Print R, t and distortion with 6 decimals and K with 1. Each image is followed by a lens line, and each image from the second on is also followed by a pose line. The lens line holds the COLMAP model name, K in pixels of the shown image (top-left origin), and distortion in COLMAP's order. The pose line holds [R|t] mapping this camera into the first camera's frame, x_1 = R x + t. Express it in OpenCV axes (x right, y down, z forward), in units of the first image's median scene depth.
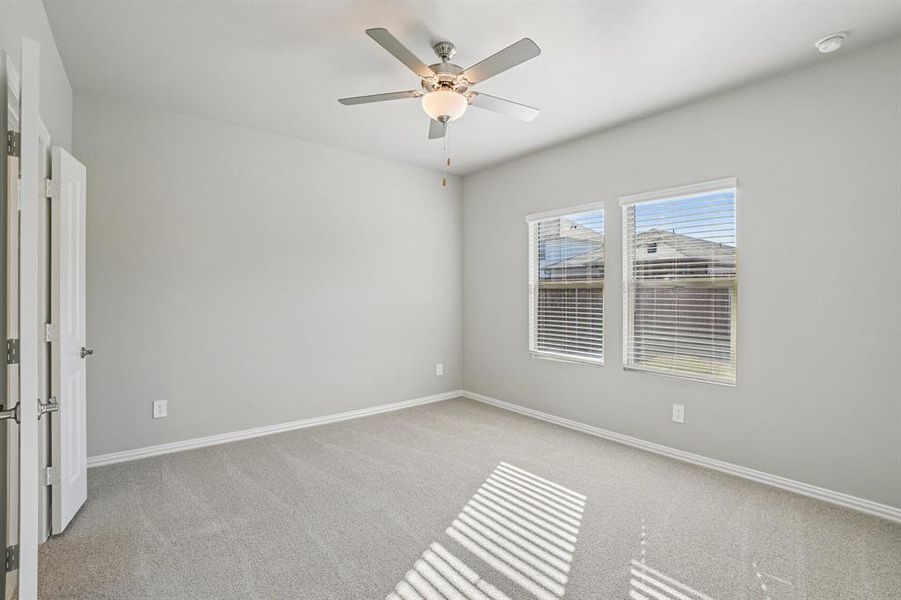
lens RADIAL K [[405.3, 0, 447.6], [0, 405.3, 296.2], [0, 0, 1]] dist [-0.051782, 0.021214]
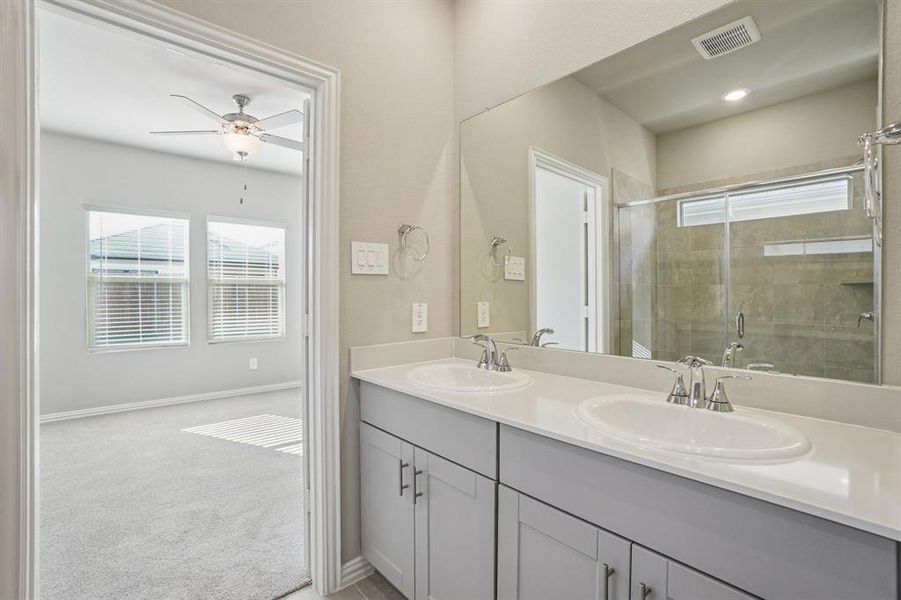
lens RADIAL K [[405.3, 0, 447.6], [0, 405.3, 296.2], [0, 0, 1]] dist [-0.051782, 0.021214]
pose [[-0.005375, -0.011273, 0.999922, -0.832186], [0.003293, 0.999931, 0.011291, 0.009441], [-0.999980, 0.003354, -0.005337, 0.188729]]
